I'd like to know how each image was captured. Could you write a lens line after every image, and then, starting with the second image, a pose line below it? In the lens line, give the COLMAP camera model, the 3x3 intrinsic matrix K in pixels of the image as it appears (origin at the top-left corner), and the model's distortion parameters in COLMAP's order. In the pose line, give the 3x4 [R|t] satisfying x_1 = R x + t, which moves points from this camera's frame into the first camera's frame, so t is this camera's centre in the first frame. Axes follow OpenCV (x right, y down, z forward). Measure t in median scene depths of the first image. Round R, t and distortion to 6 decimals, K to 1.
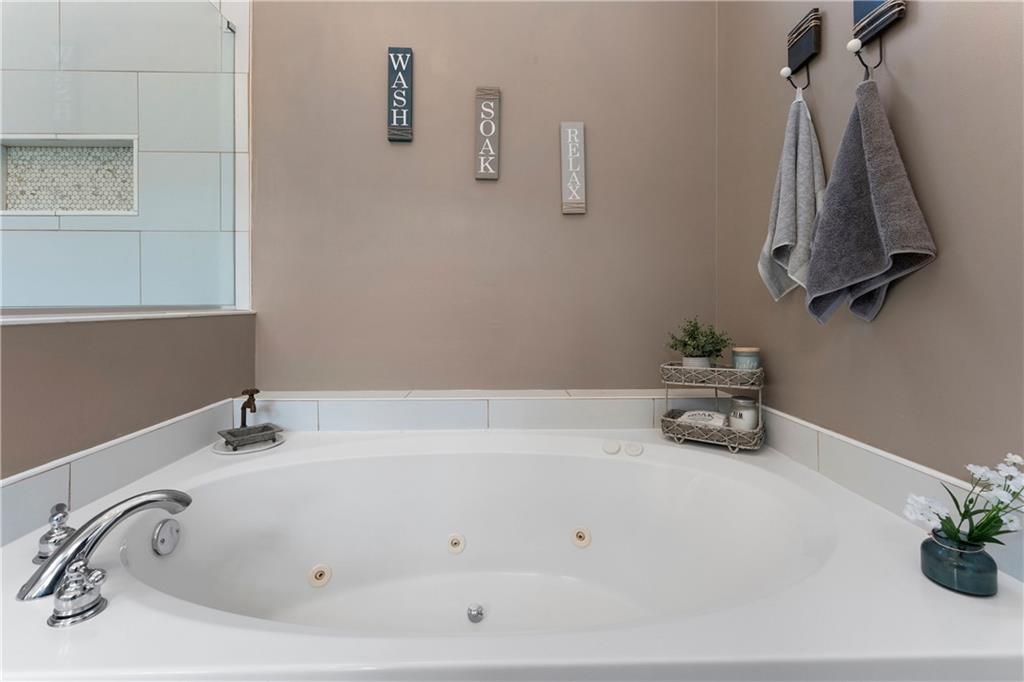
lens RADIAL K [[441.5, 0, 501.0], [0, 441.5, 300.1], [0, 0, 1]] dist [0.001285, 0.000395]
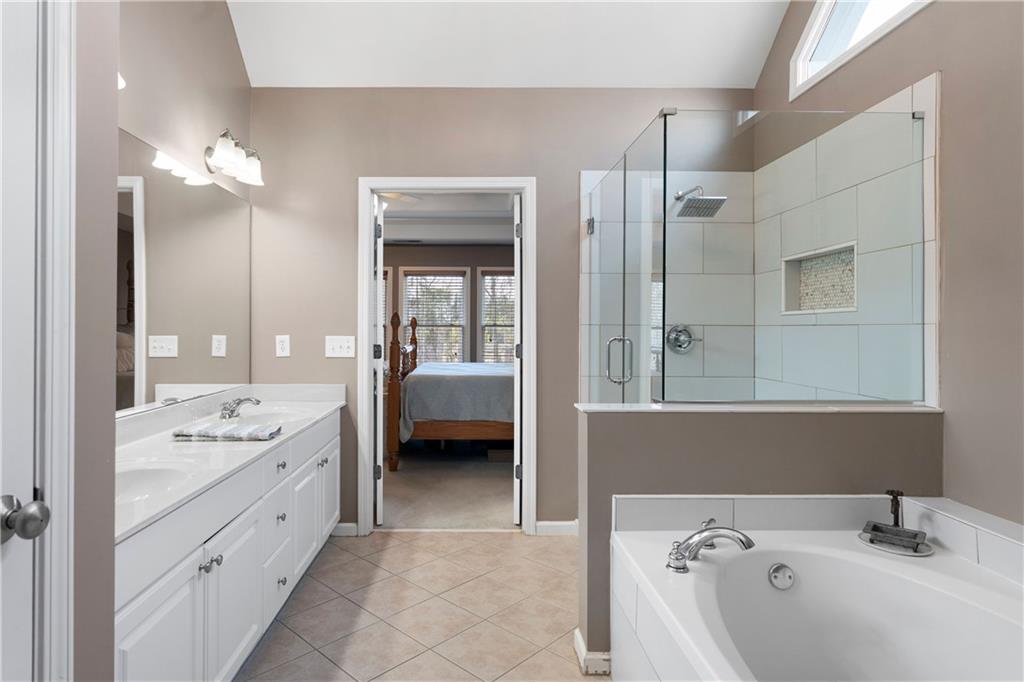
lens RADIAL K [[540.1, 0, 508.9], [0, 540.1, 339.5], [0, 0, 1]] dist [0.004275, 0.000818]
pose [[0.061244, -0.001264, -0.998122, 0.512682], [-0.008466, 0.999963, -0.001786, -0.112056], [0.998087, 0.008560, 0.061231, 0.030611]]
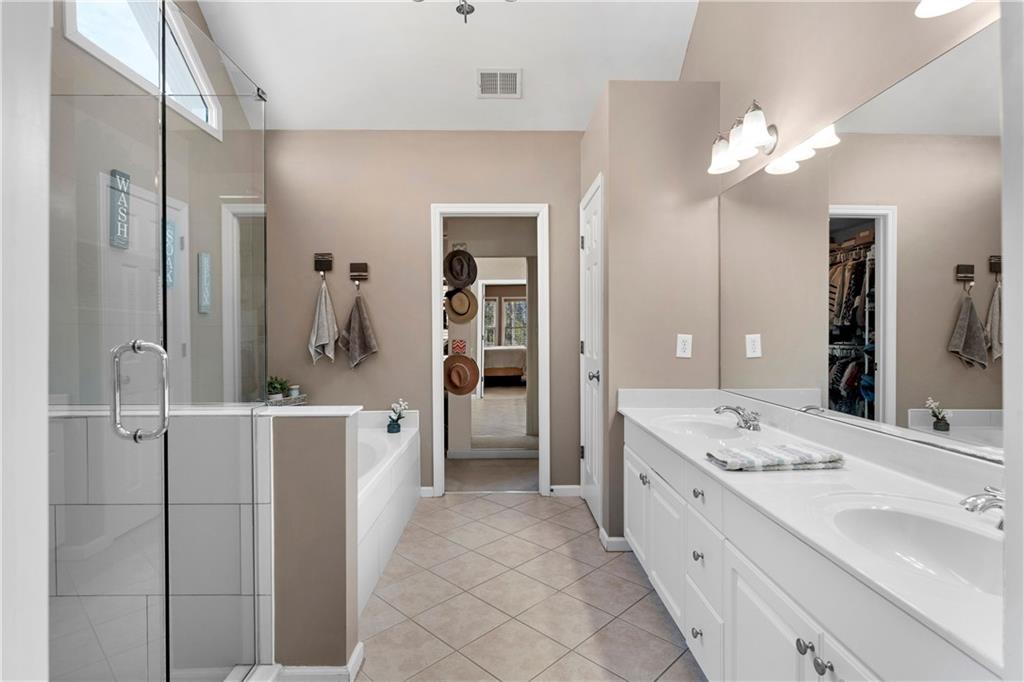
lens RADIAL K [[503.0, 0, 512.4], [0, 503.0, 336.5], [0, 0, 1]] dist [-0.000959, -0.000133]
pose [[0.016877, -0.011655, 0.999790, -1.282548], [-0.000729, 0.999932, 0.011669, -0.113174], [-0.999857, -0.000926, 0.016867, -0.070085]]
